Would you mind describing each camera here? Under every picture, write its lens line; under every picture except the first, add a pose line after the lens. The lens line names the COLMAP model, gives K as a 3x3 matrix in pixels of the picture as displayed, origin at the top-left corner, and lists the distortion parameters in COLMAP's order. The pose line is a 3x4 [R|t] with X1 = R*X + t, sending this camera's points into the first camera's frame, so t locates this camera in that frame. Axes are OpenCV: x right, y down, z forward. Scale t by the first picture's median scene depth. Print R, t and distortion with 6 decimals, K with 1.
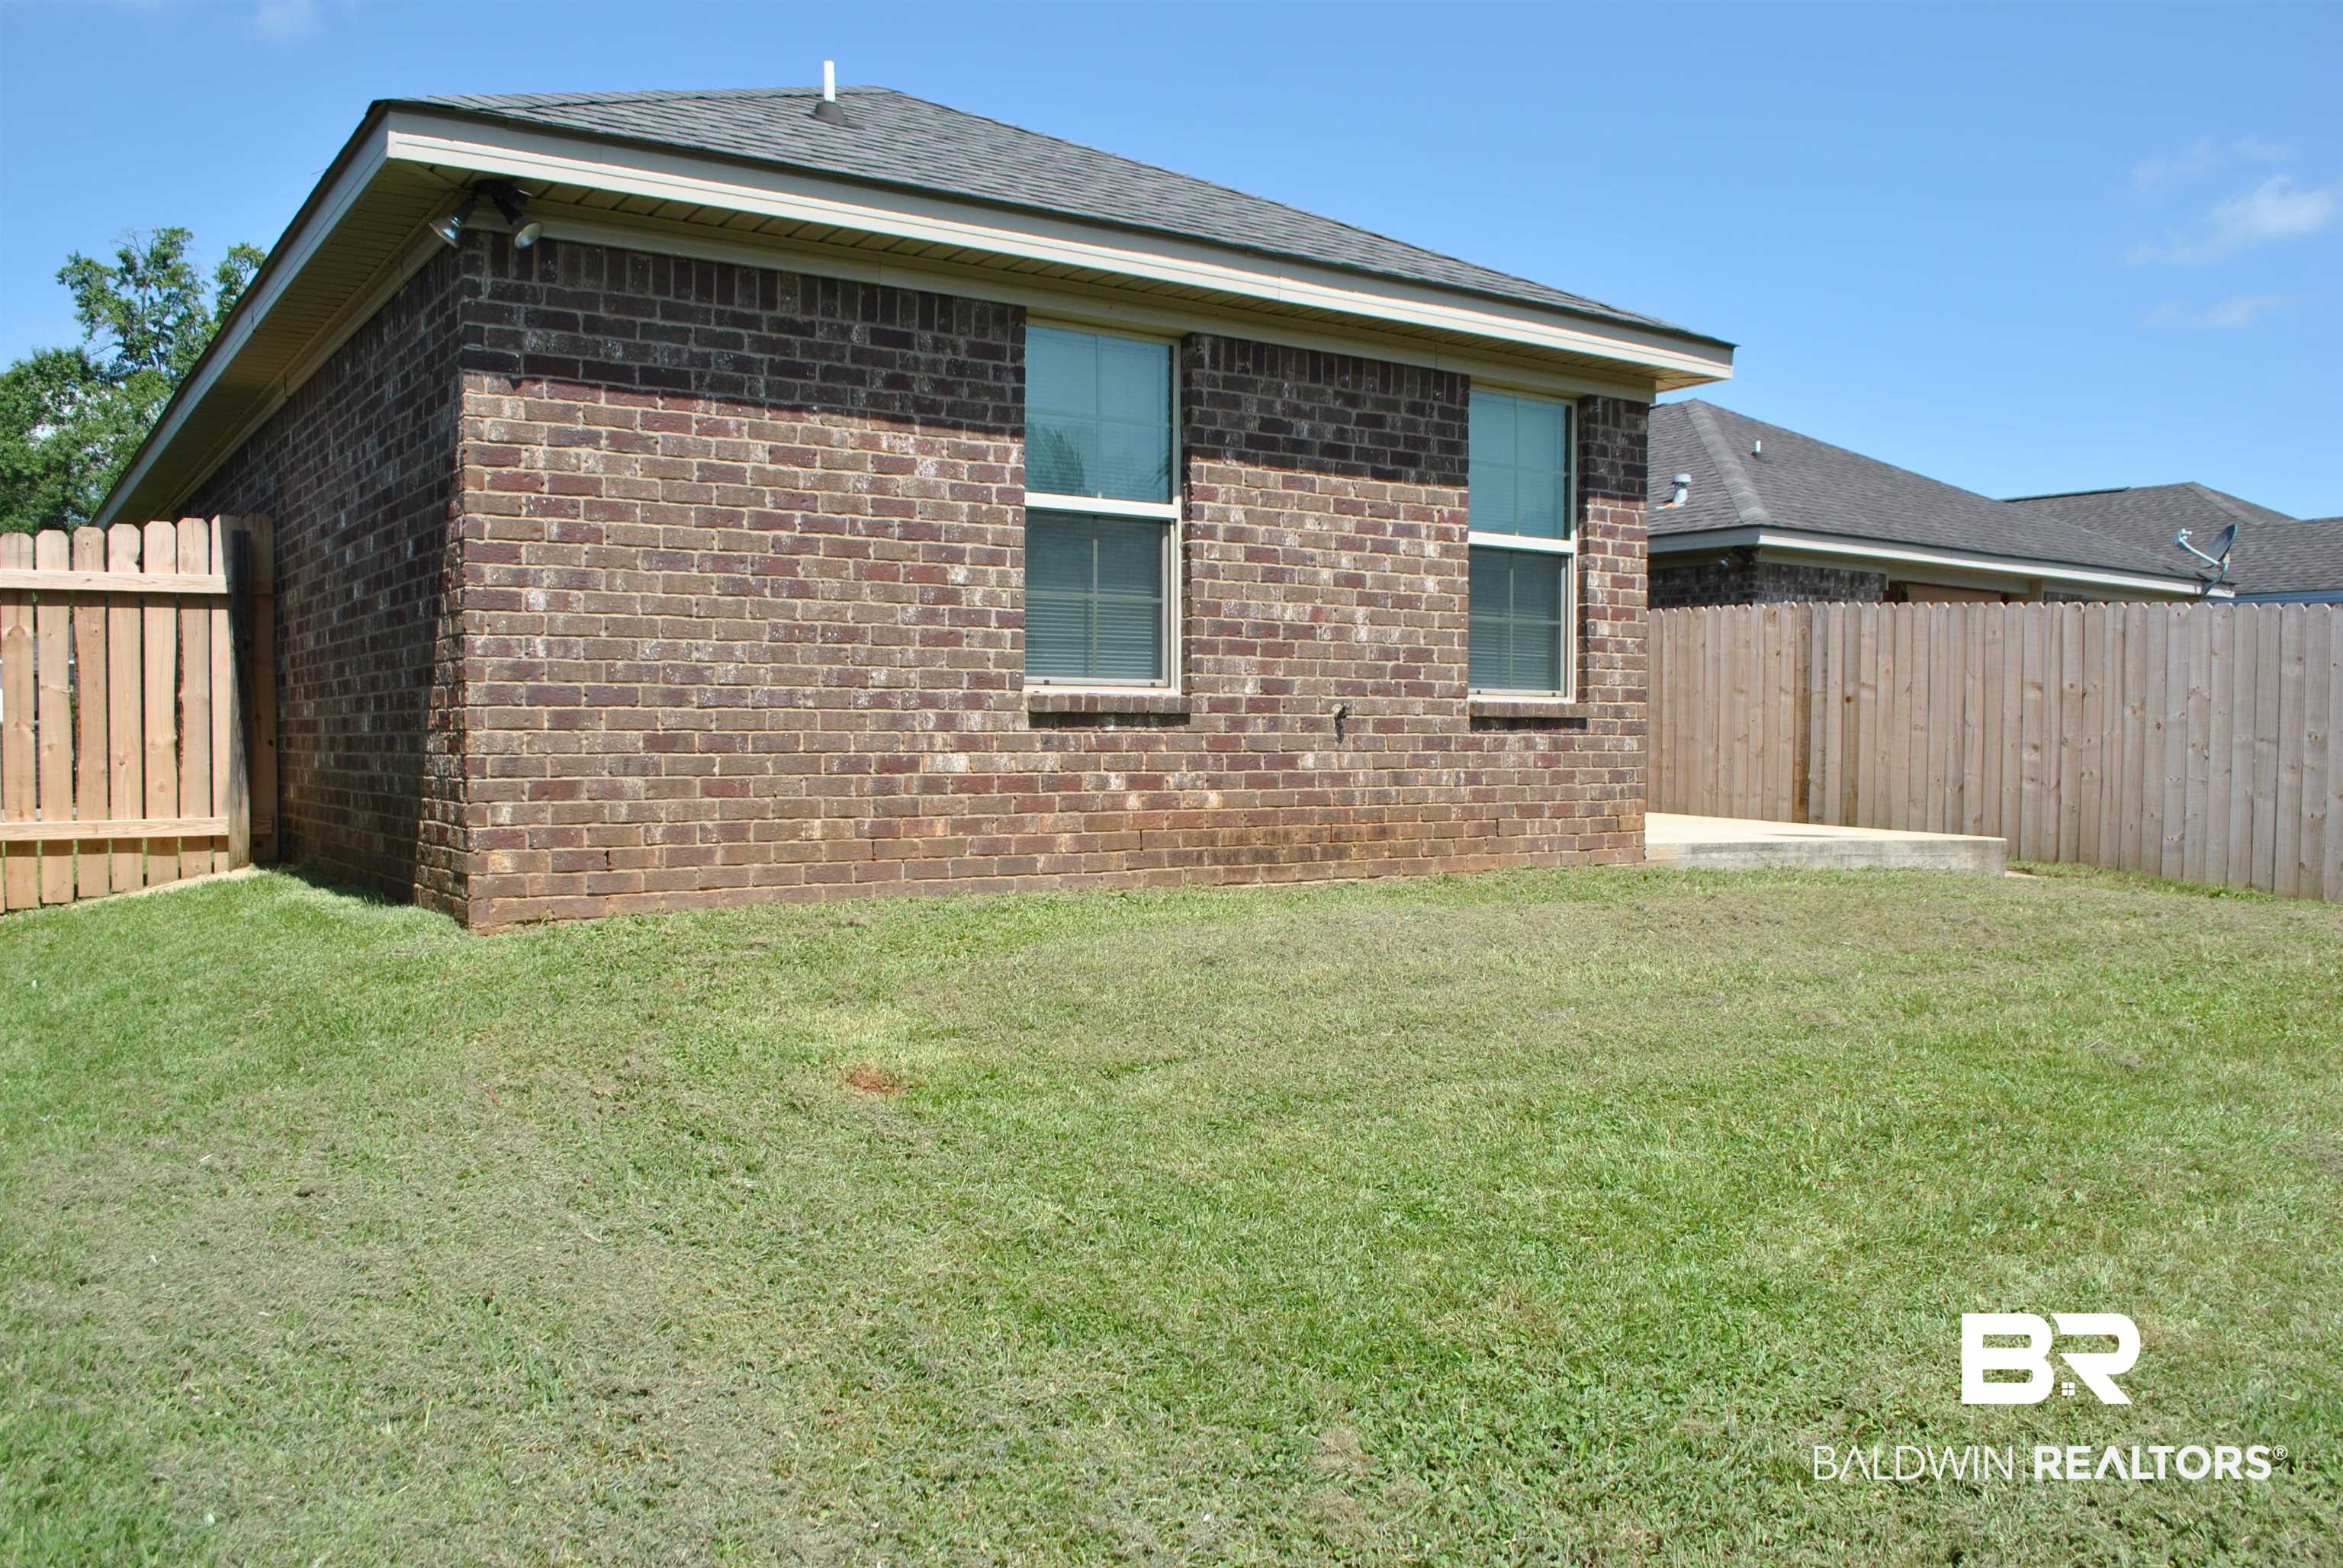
lens RADIAL K [[1867.9, 0, 1189.4], [0, 1867.9, 785.2], [0, 0, 1]] dist [-0.084629, 0.016824]
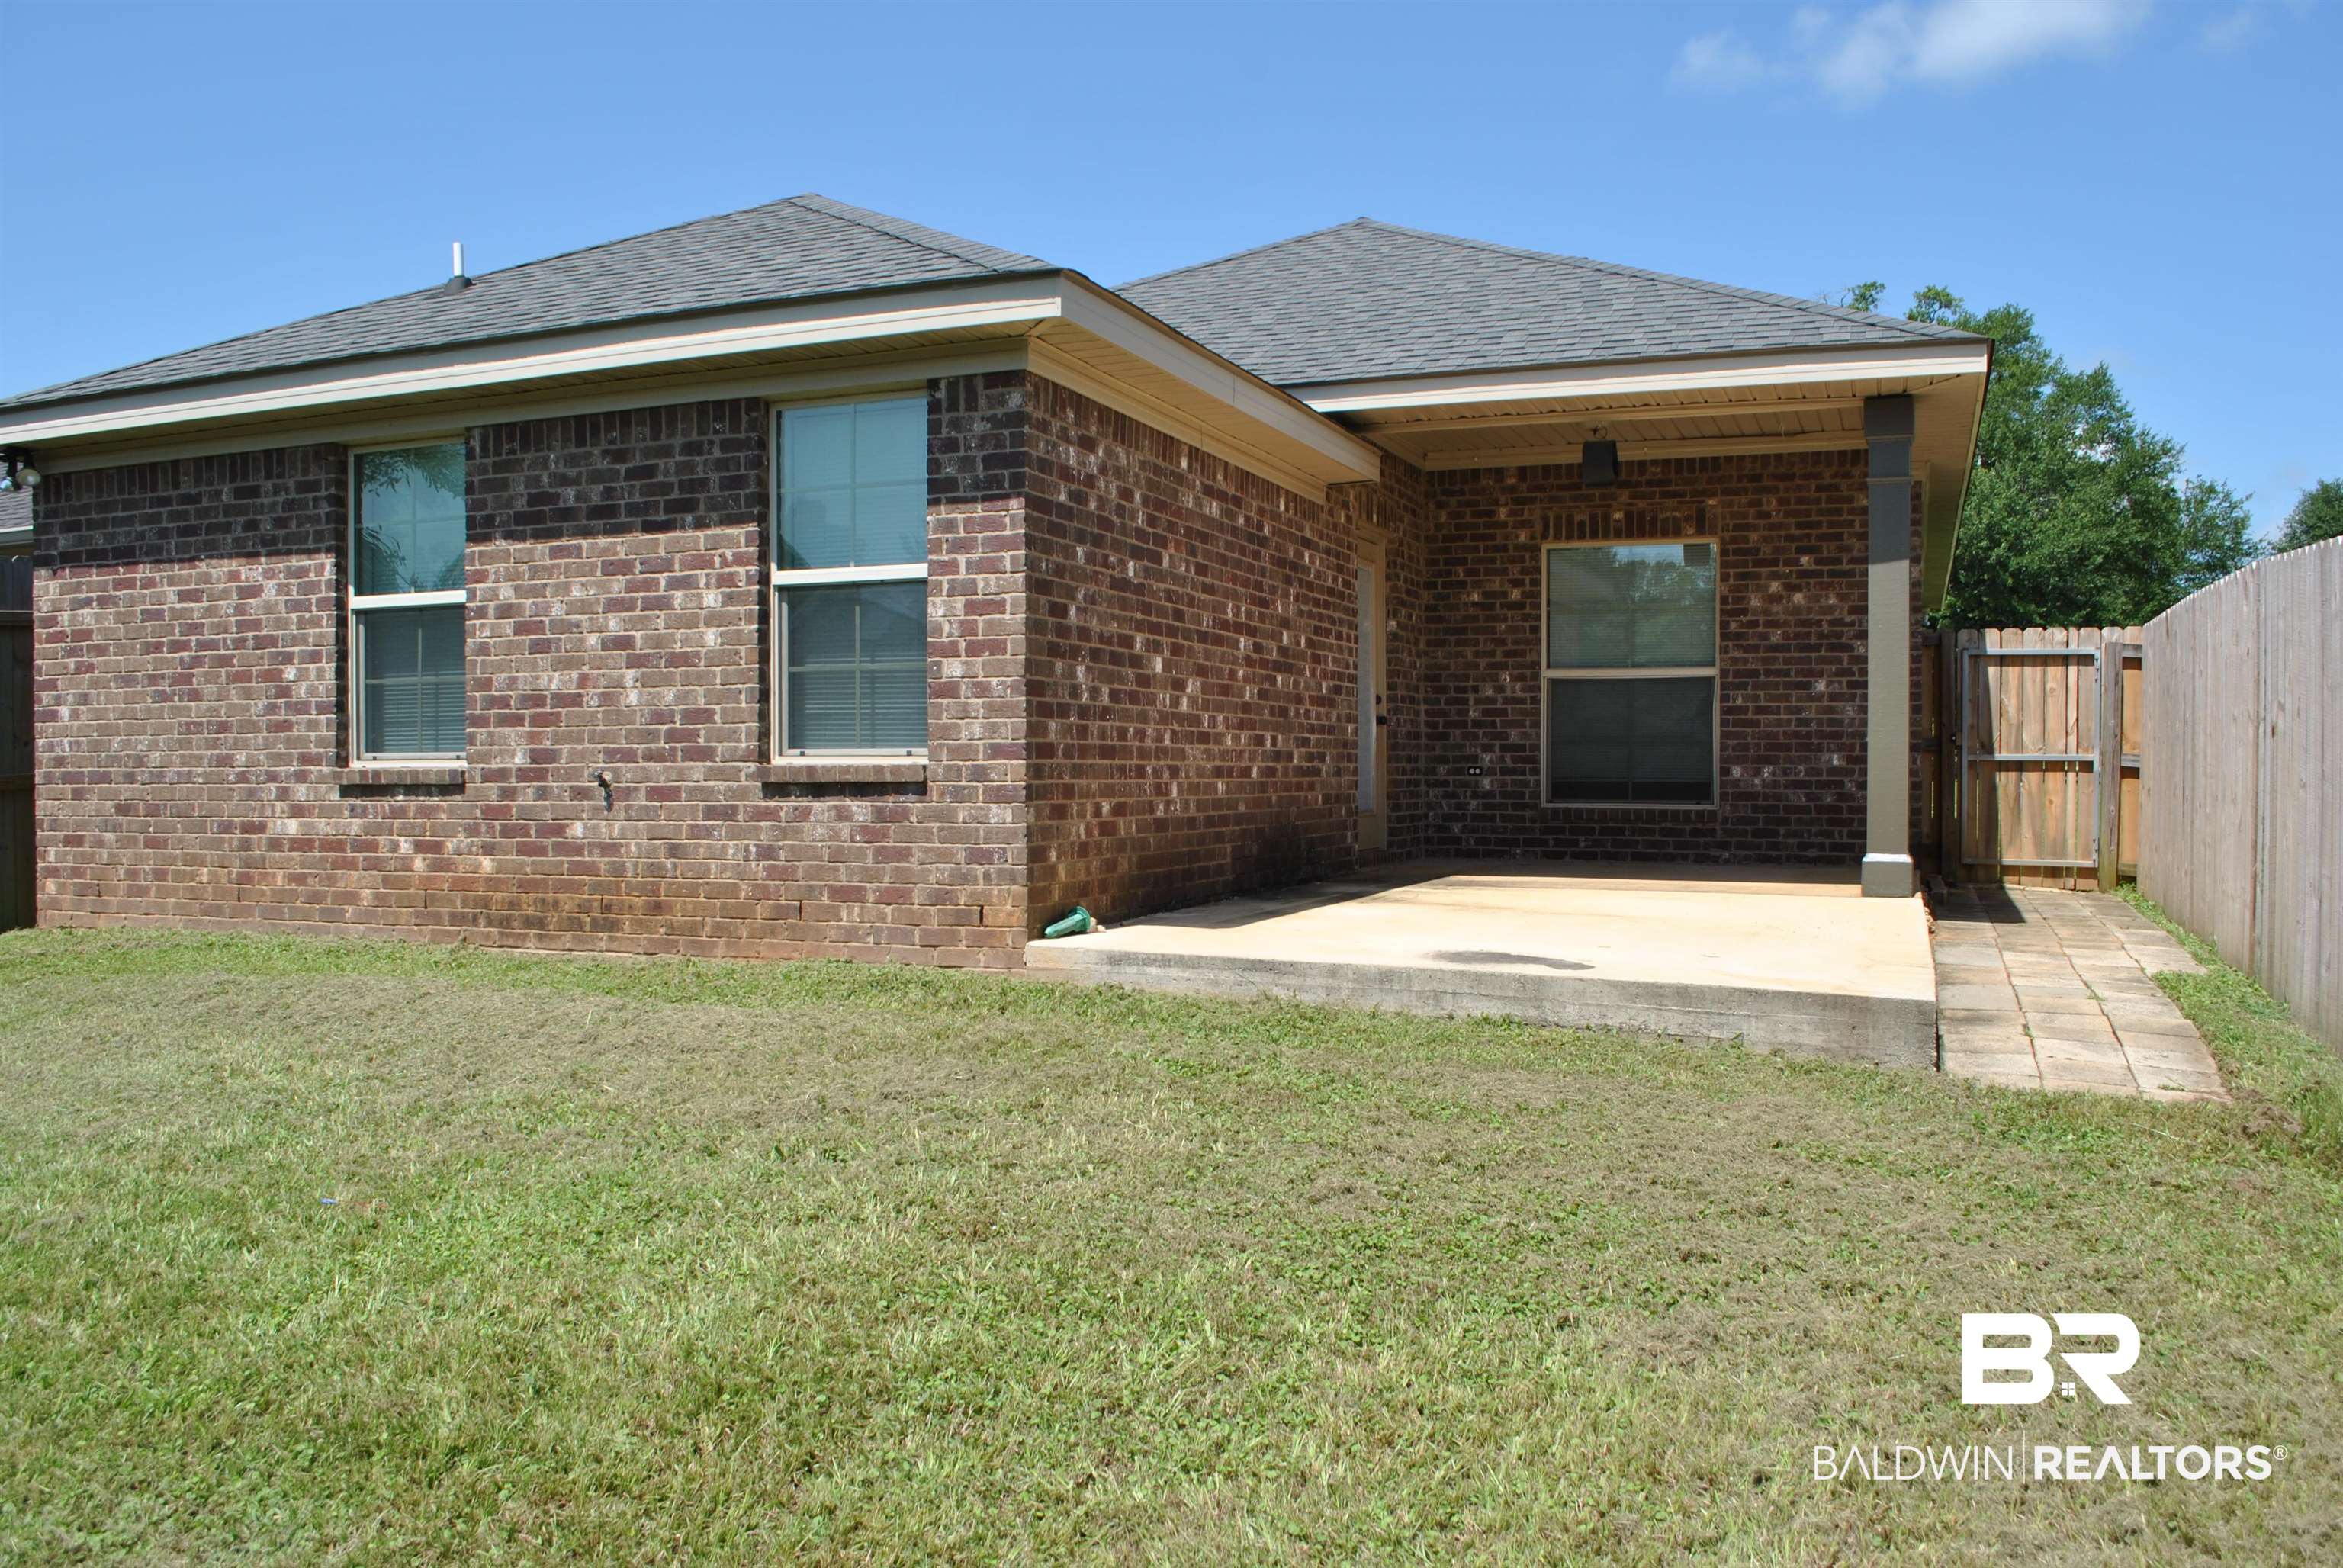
lens RADIAL K [[1867.9, 0, 1140.3], [0, 1867.9, 822.7], [0, 0, 1]] dist [-0.084629, 0.016824]
pose [[0.544762, 0.008606, -0.838546, 1.092514], [-0.022019, 0.999749, -0.004045, -0.020126], [0.838301, 0.020667, 0.544815, 0.744210]]
